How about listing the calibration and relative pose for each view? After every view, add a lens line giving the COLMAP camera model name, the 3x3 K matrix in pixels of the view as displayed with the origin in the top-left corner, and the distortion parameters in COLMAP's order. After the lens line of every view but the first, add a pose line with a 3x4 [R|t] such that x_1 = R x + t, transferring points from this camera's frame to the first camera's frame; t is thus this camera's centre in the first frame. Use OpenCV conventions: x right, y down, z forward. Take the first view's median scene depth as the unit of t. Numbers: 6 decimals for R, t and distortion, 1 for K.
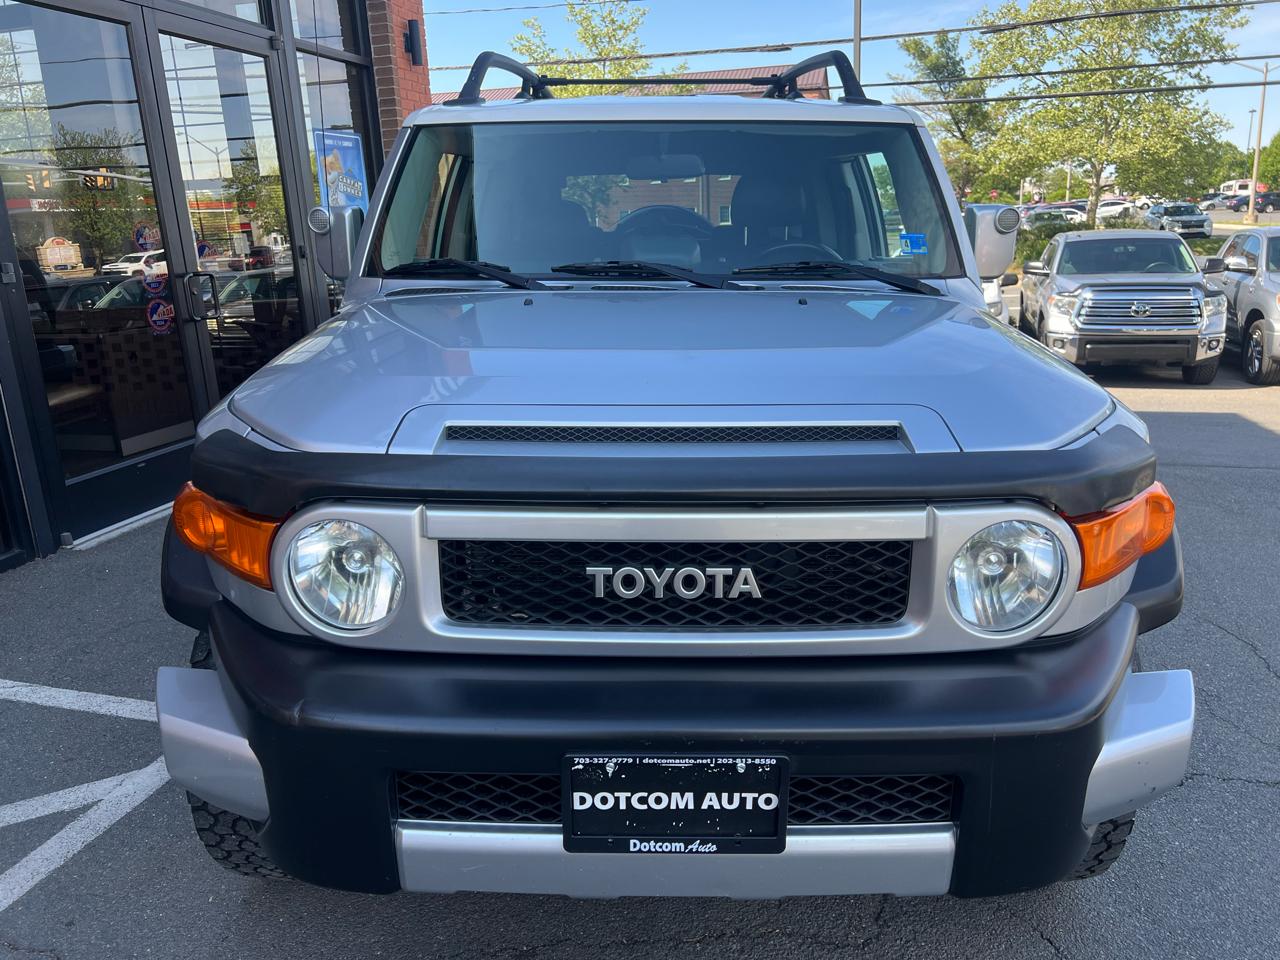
lens RADIAL K [[958.7, 0, 641.5], [0, 958.7, 448.3], [0, 0, 1]] dist [0.049257, -0.109087]
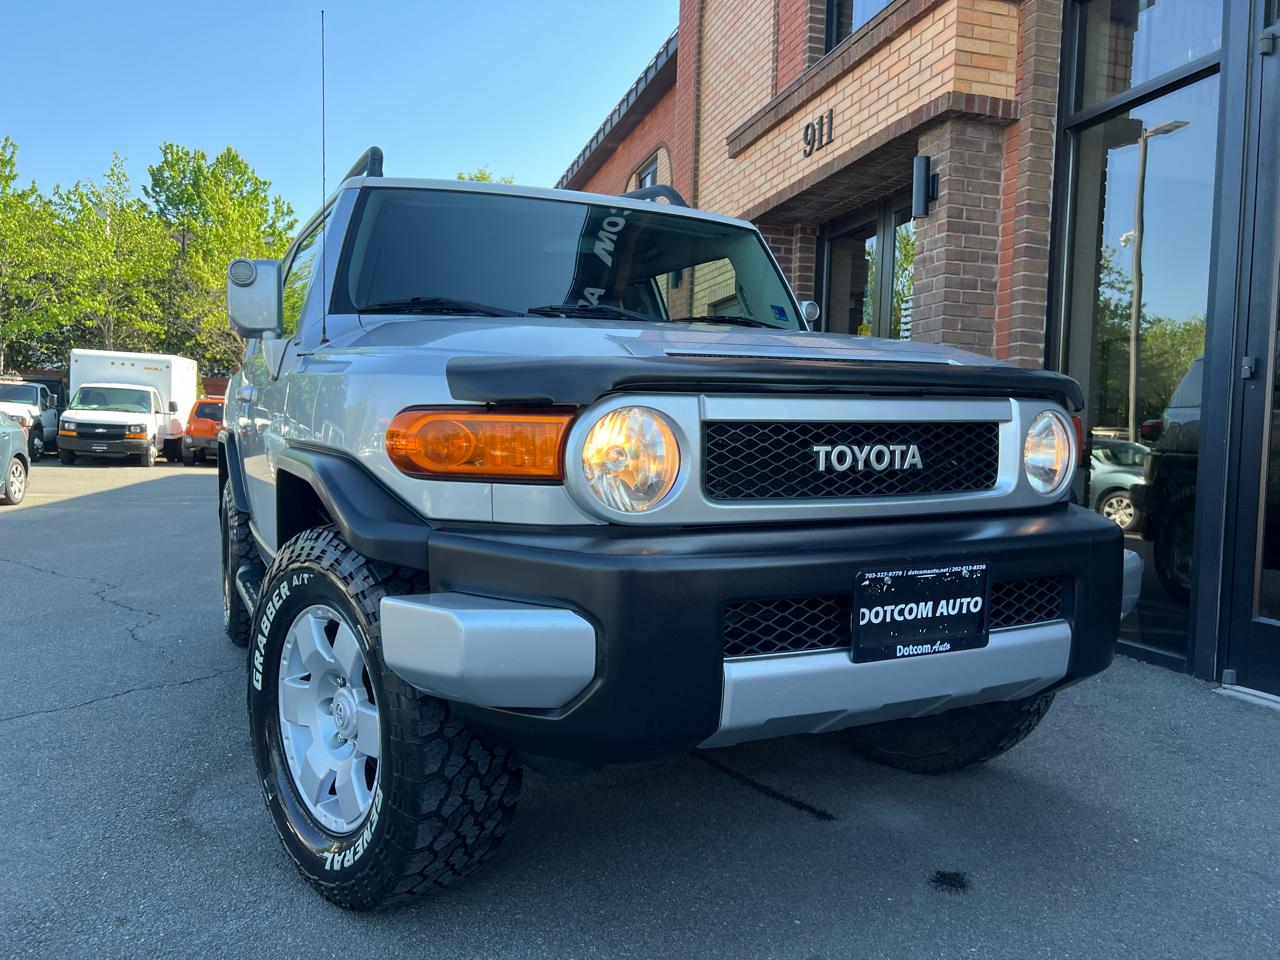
lens RADIAL K [[936.1, 0, 642.0], [0, 936.1, 478.7], [0, 0, 1]] dist [0.050597, -0.050007]
pose [[0.894038, -0.022519, 0.447425, -0.812782], [0.106903, 0.980607, -0.164259, 0.346000], [-0.435049, 0.194685, 0.879107, 0.033410]]
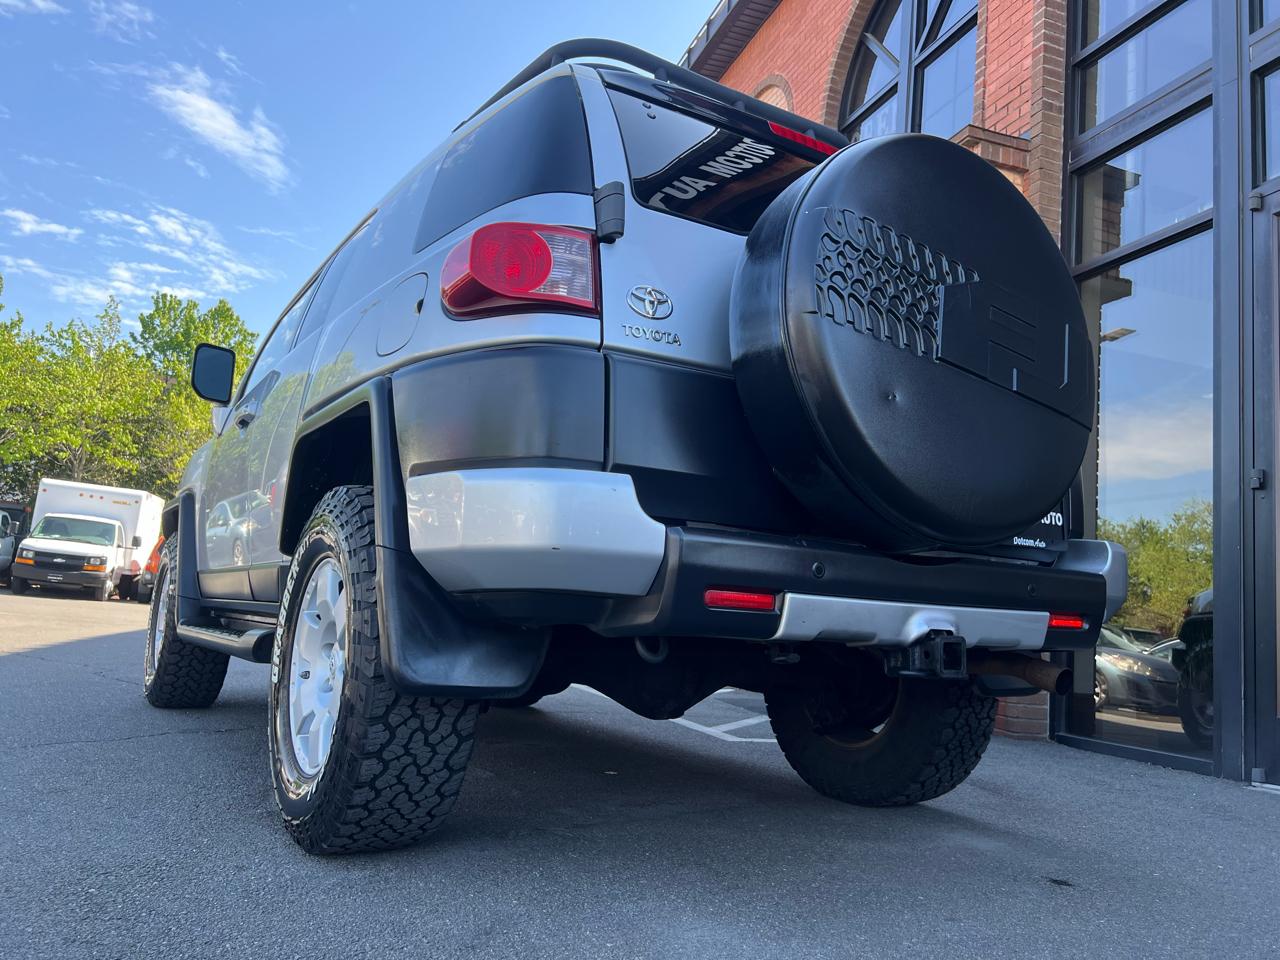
lens RADIAL K [[933.1, 0, 641.8], [0, 933.1, 481.6], [0, 0, 1]] dist [0.047919, -0.044658]
pose [[0.871604, 0.112698, 0.477080, -1.094128], [0.061894, 0.940127, -0.335157, 0.636185], [-0.486288, 0.321653, 0.812443, 0.144651]]
